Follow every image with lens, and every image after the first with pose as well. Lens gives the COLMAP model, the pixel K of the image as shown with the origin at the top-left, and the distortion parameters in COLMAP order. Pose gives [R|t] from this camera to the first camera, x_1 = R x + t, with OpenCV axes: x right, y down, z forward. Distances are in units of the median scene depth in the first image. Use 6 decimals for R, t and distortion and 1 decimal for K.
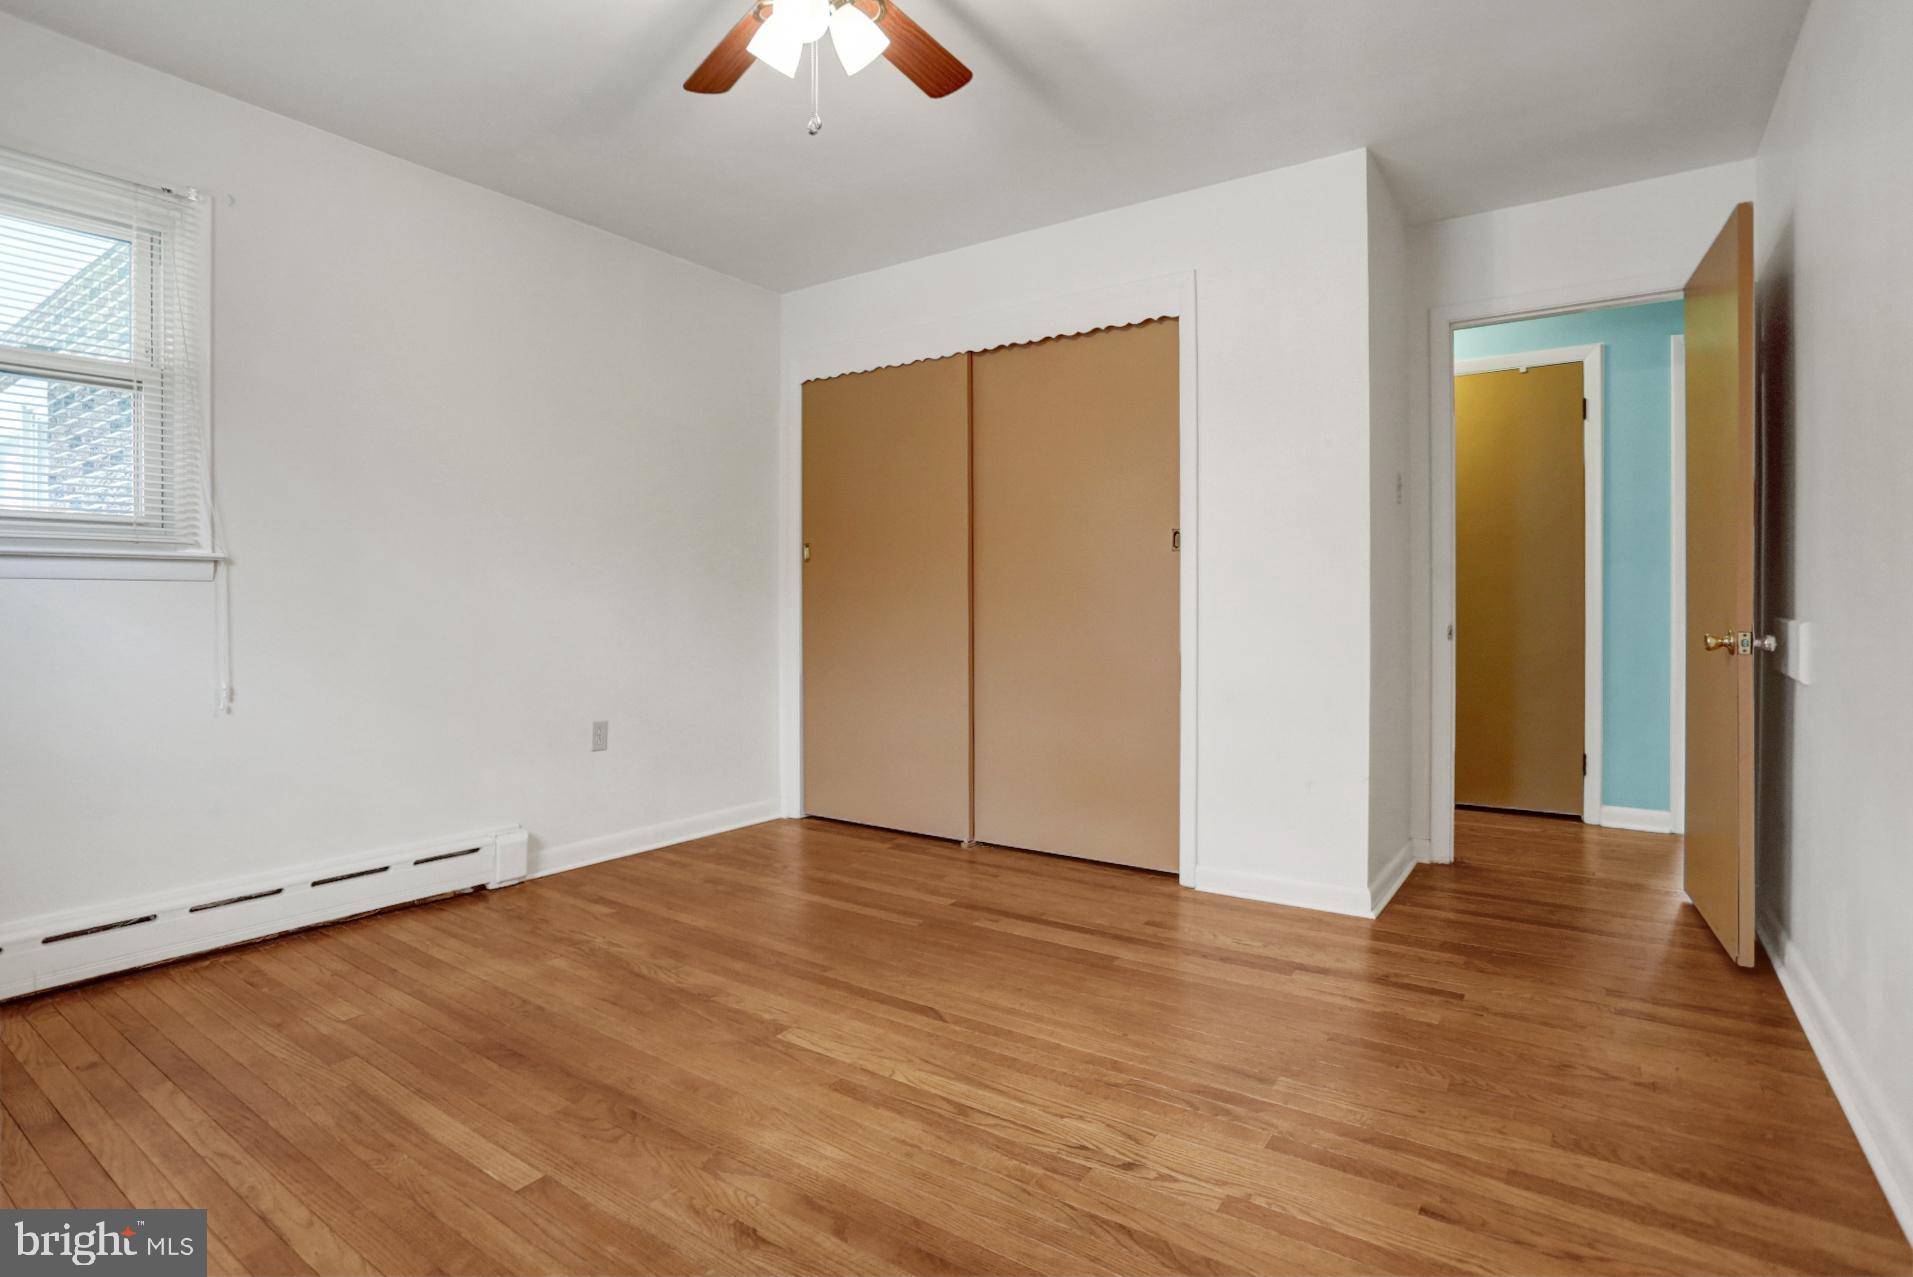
lens RADIAL K [[947.9, 0, 919.7], [0, 947.9, 642.5], [0, 0, 1]] dist [-0.073622, 0.032757]
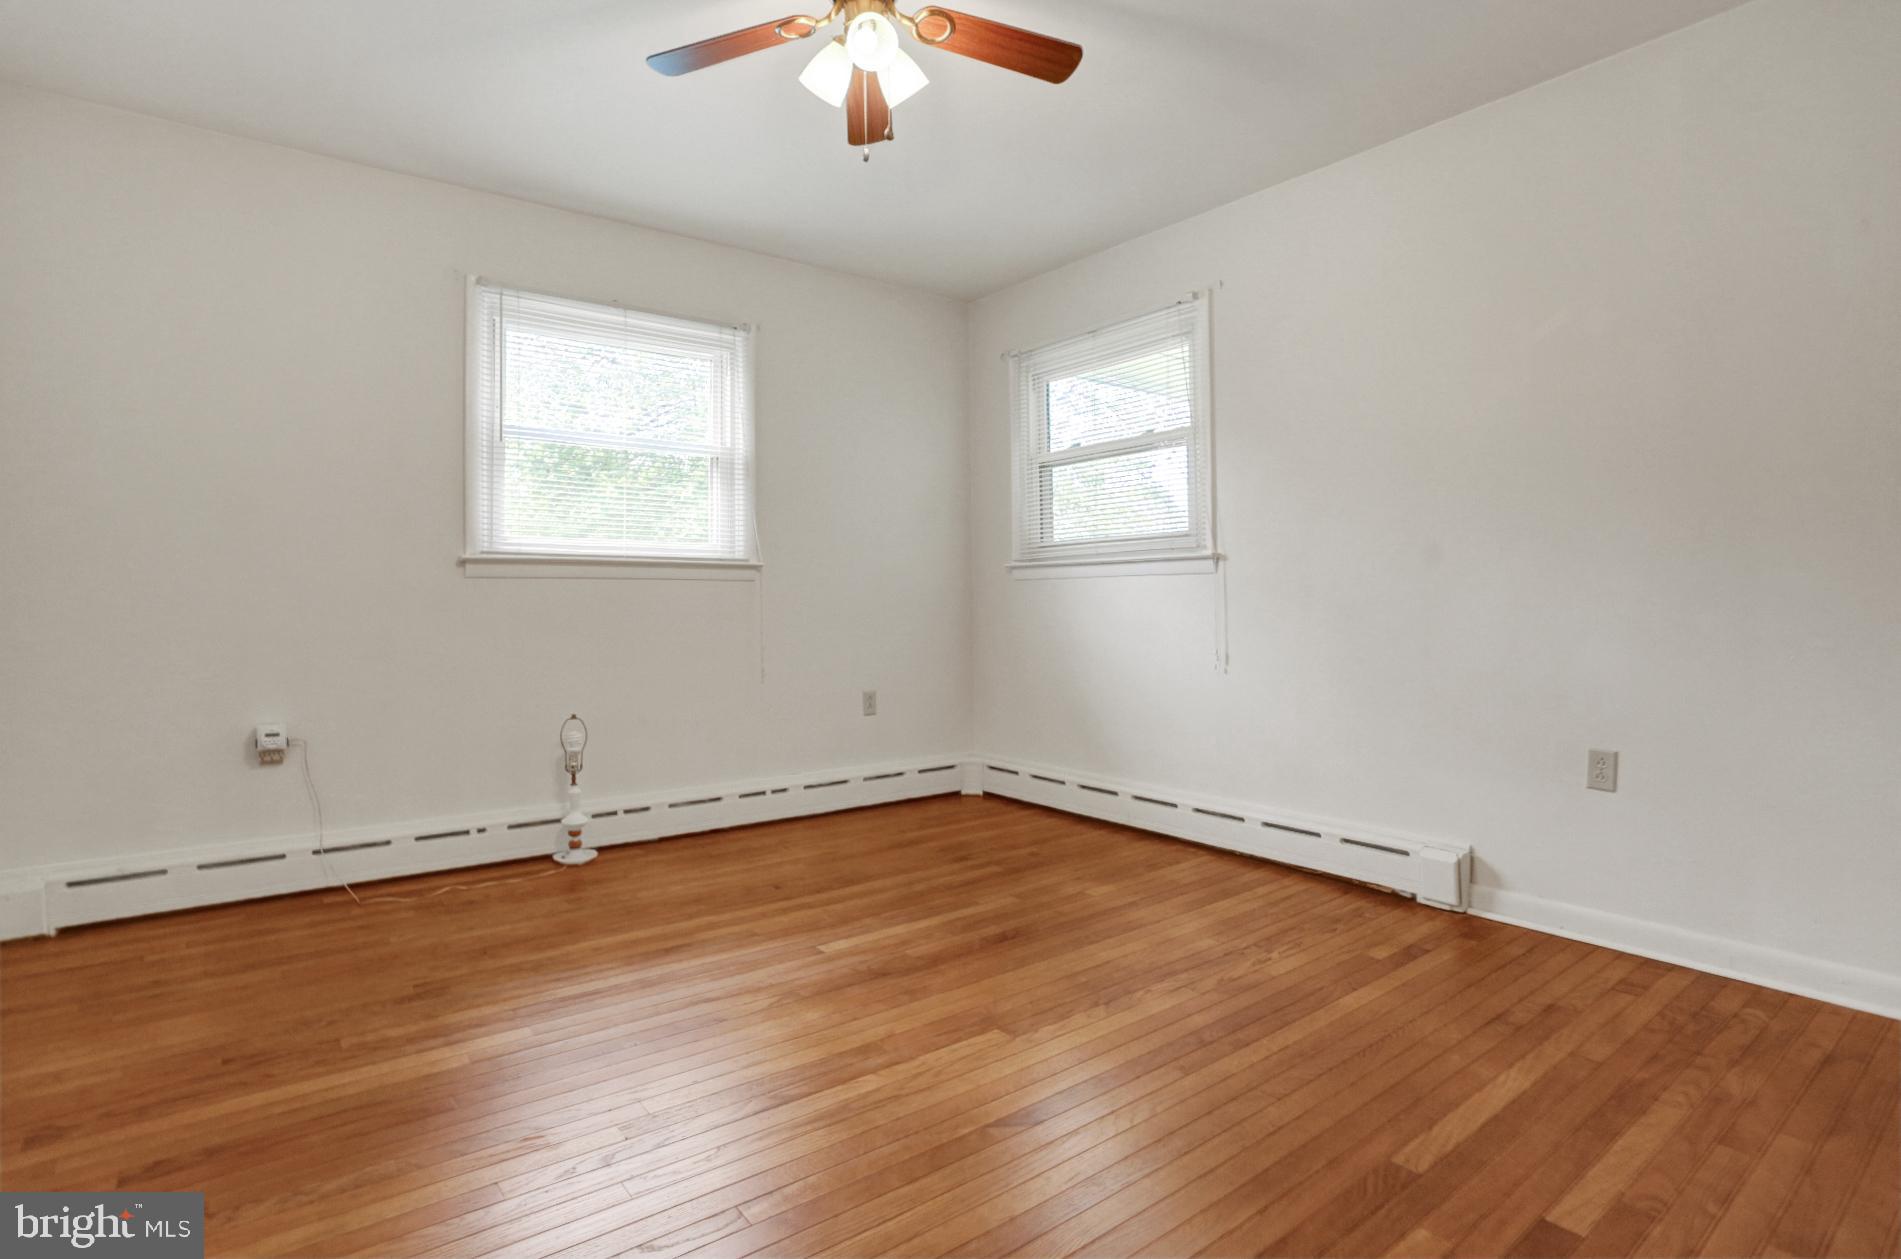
lens RADIAL K [[949.5, 0, 950.5], [0, 949.5, 629.5], [0, 0, 1]] dist [-0.089245, 0.049168]
pose [[-0.282118, 0.032906, -0.958815, 0.665914], [-0.028915, 0.998666, 0.042782, -0.032670], [0.958944, 0.039794, -0.280790, 1.024626]]
